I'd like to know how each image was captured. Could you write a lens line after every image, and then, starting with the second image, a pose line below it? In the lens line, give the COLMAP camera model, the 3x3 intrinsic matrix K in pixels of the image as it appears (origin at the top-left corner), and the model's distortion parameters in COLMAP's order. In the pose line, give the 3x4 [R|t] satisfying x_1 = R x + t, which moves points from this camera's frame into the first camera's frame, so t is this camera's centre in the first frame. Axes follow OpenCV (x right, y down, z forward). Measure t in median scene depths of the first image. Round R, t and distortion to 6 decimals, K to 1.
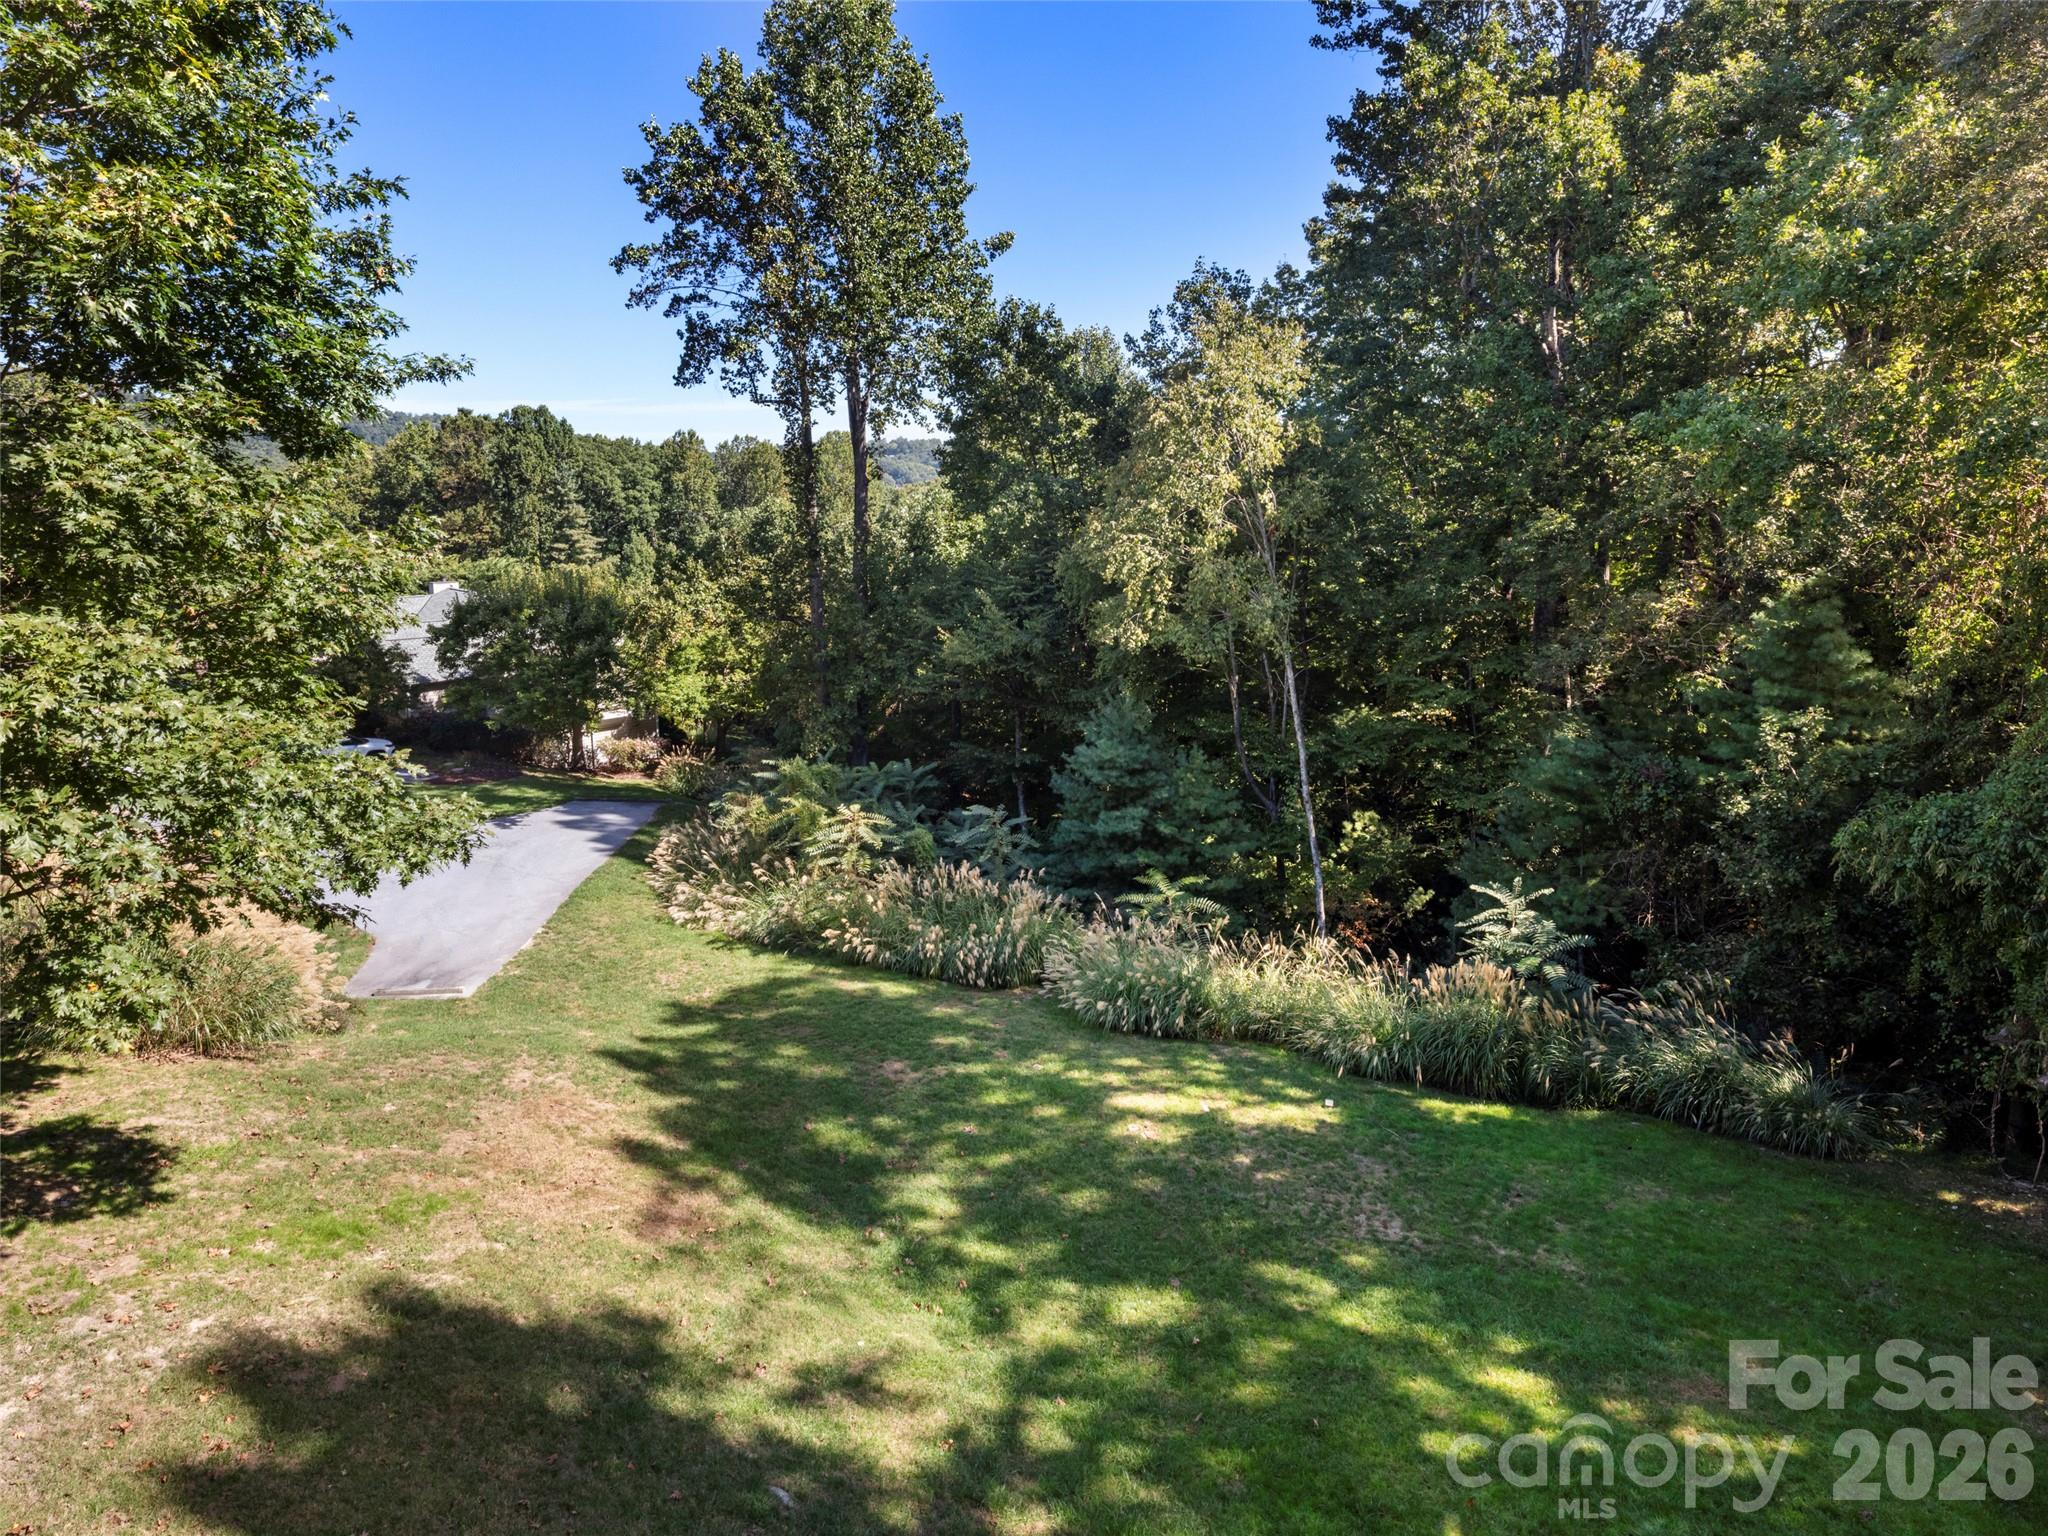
lens RADIAL K [[1136.3, 0, 1053.7], [0, 1136.3, 671.9], [0, 0, 1]] dist [0.000283, -0.000440]
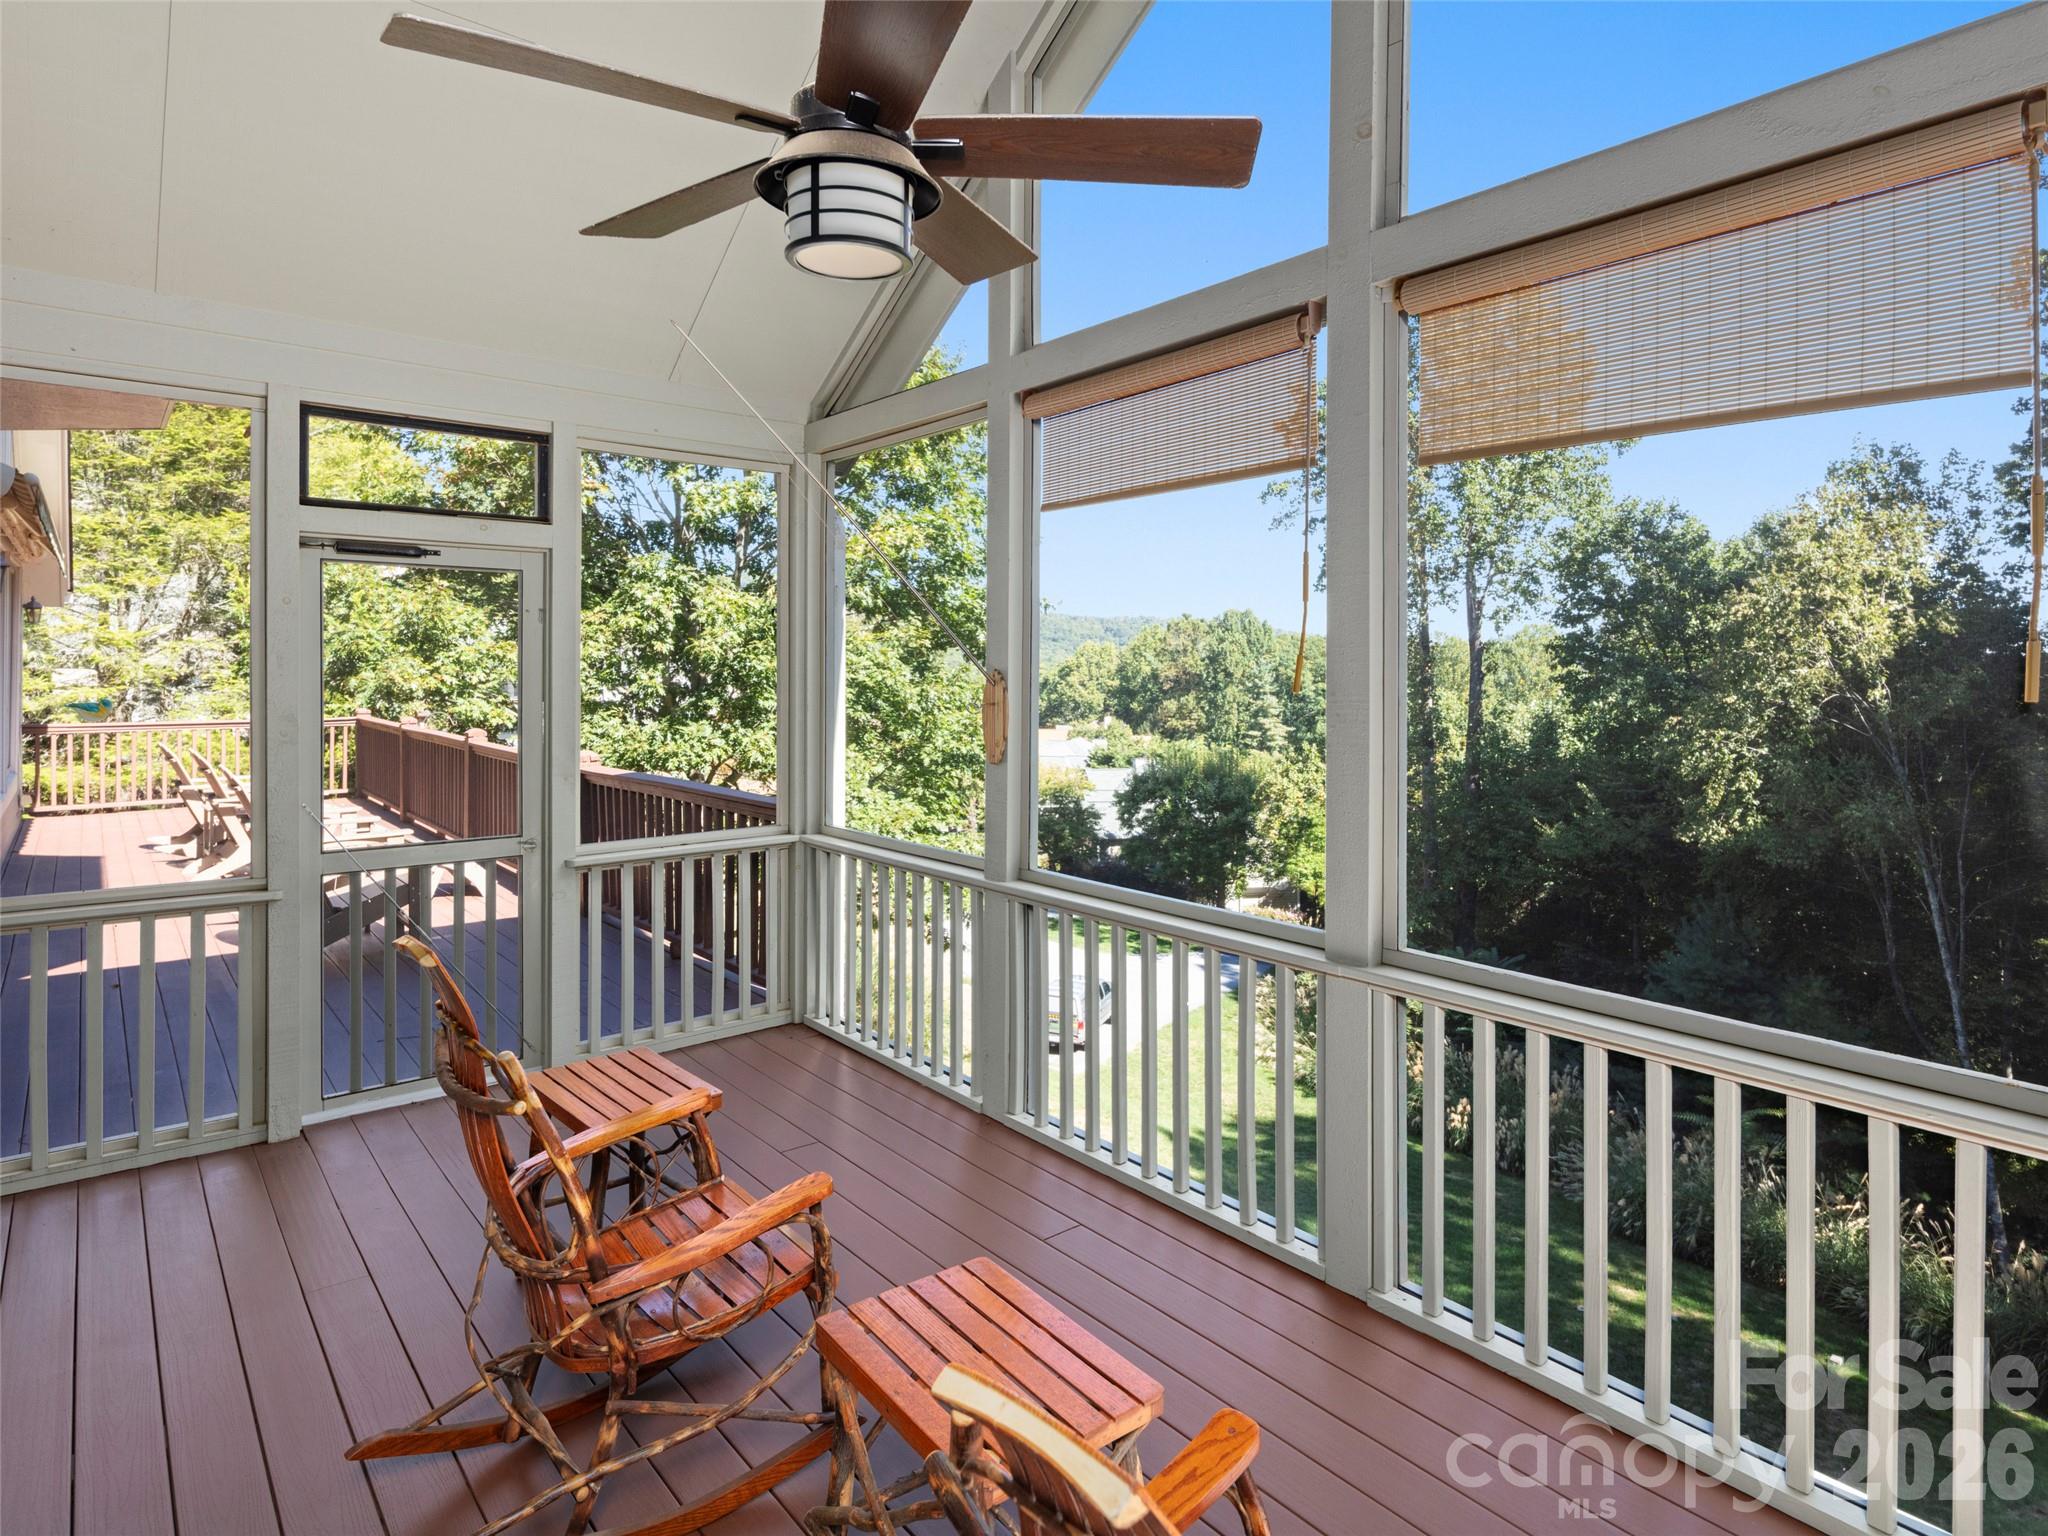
lens RADIAL K [[1144.0, 0, 1023.5], [0, 1144.0, 671.1], [0, 0, 1]] dist [-0.000336, -0.001139]
pose [[0.812678, -0.000615, -0.582713, 0.108645], [-0.097891, 0.985644, -0.137564, 0.013697], [0.574432, 0.168838, 0.800950, -0.080912]]
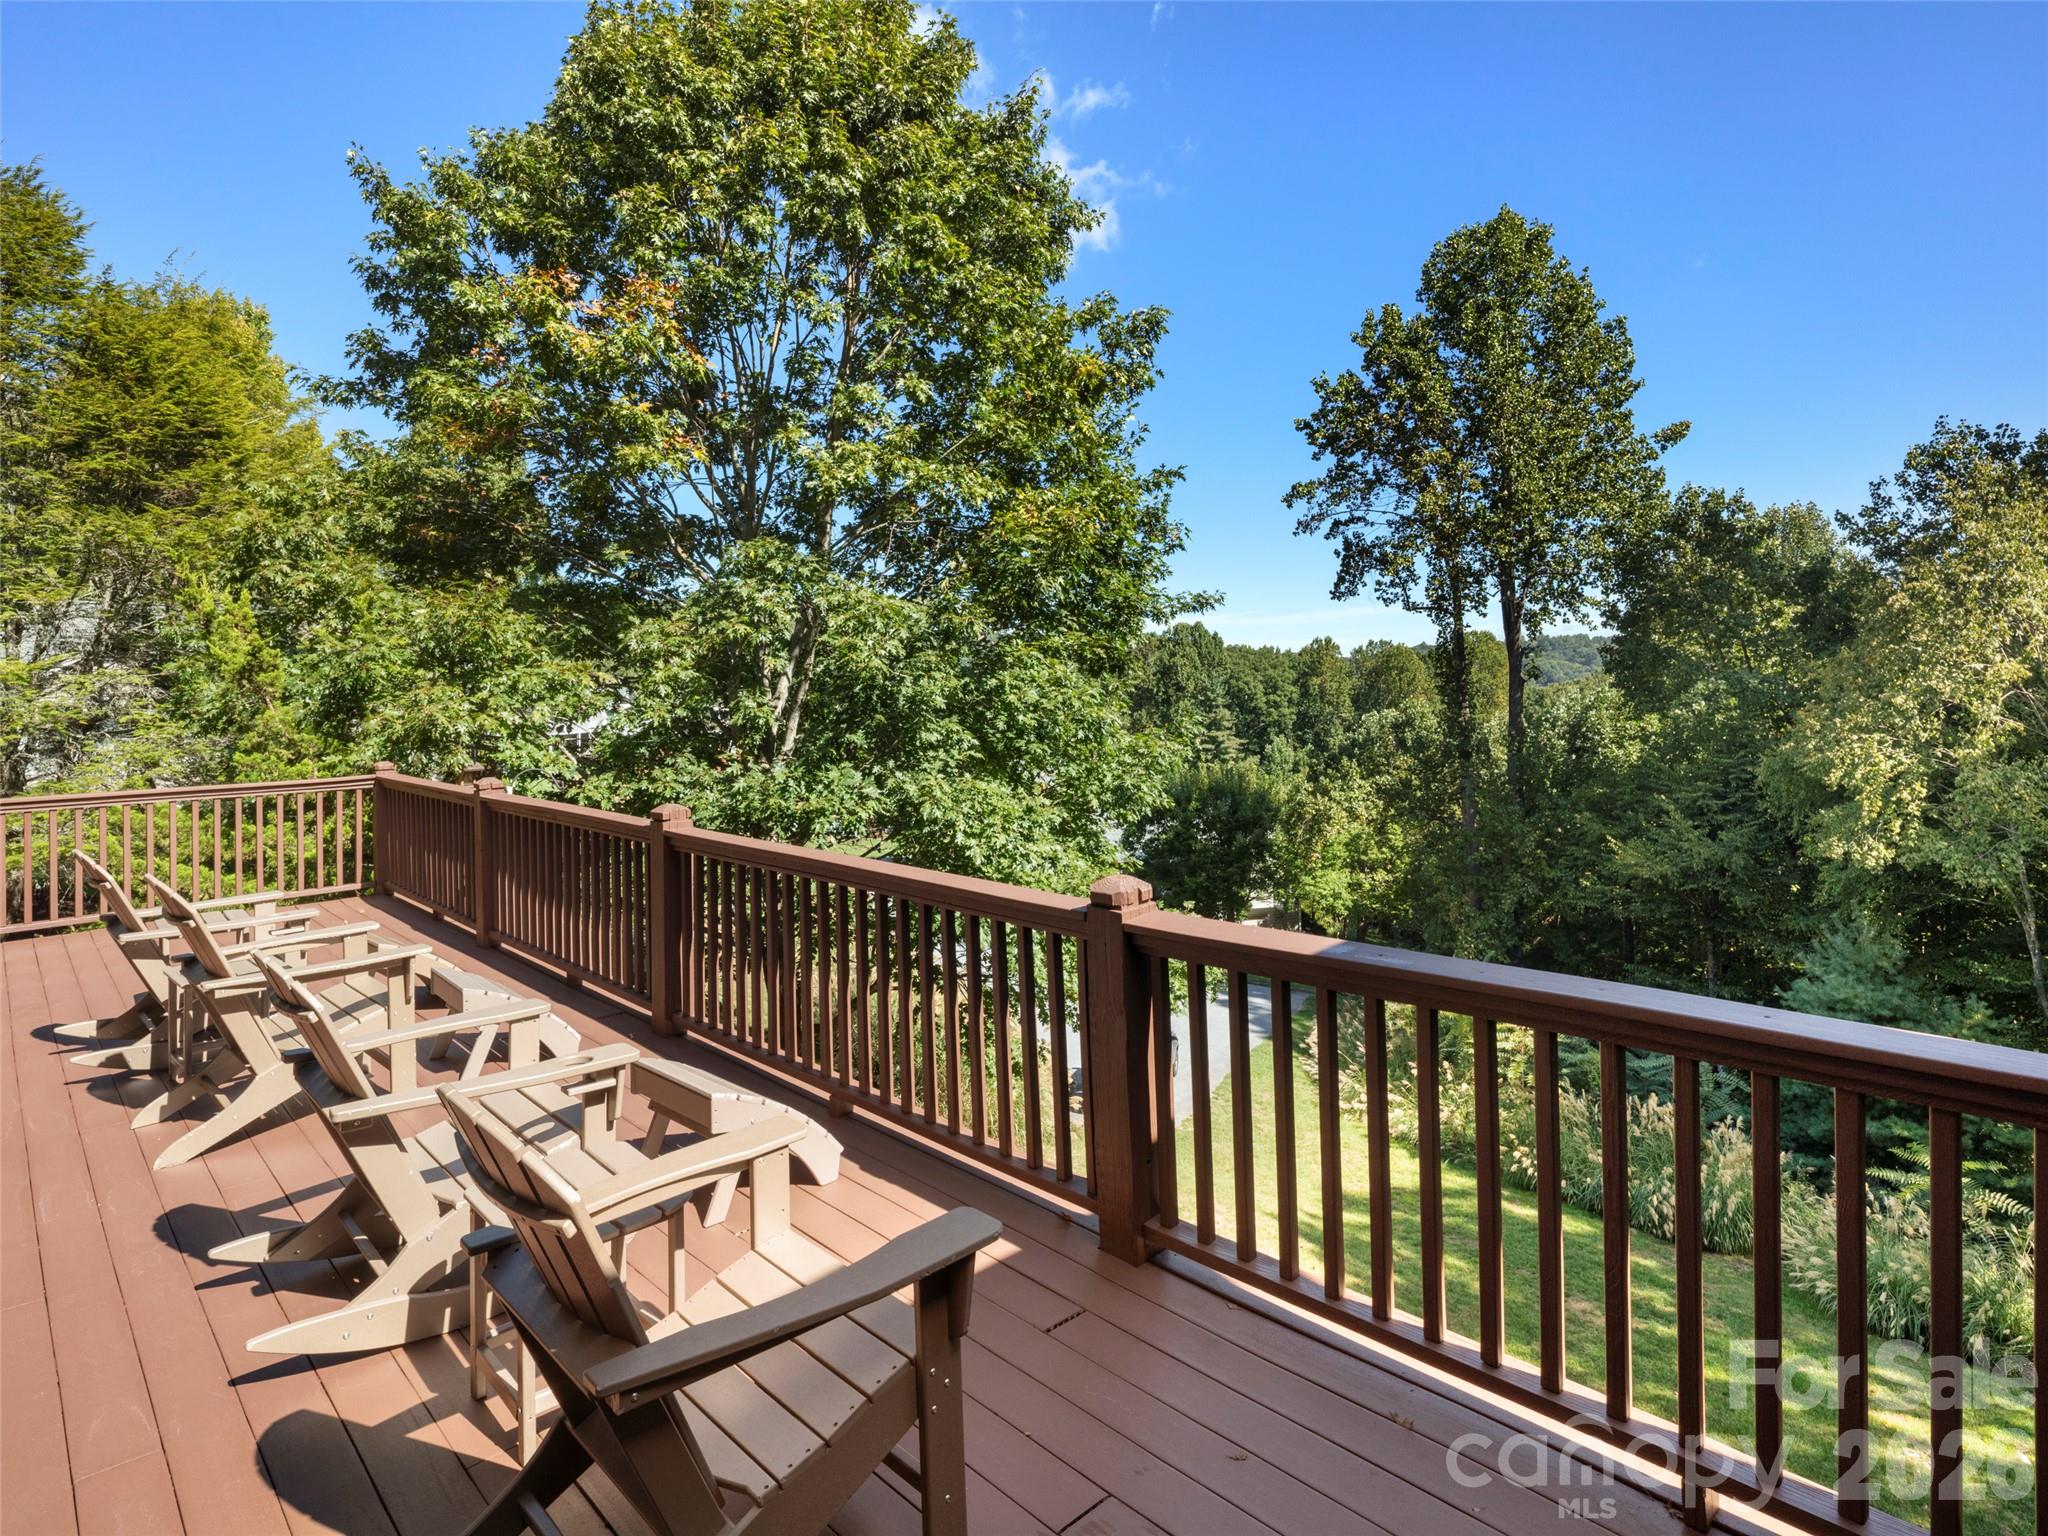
lens RADIAL K [[1129.5, 0, 1025.8], [0, 1129.5, 666.8], [0, 0, 1]] dist [-0.000254, 0.000047]
pose [[0.846596, -0.031204, -0.531320, -0.008848], [-0.065584, 0.984556, -0.162323, 0.007085], [0.528179, 0.172268, 0.831475, -0.046121]]
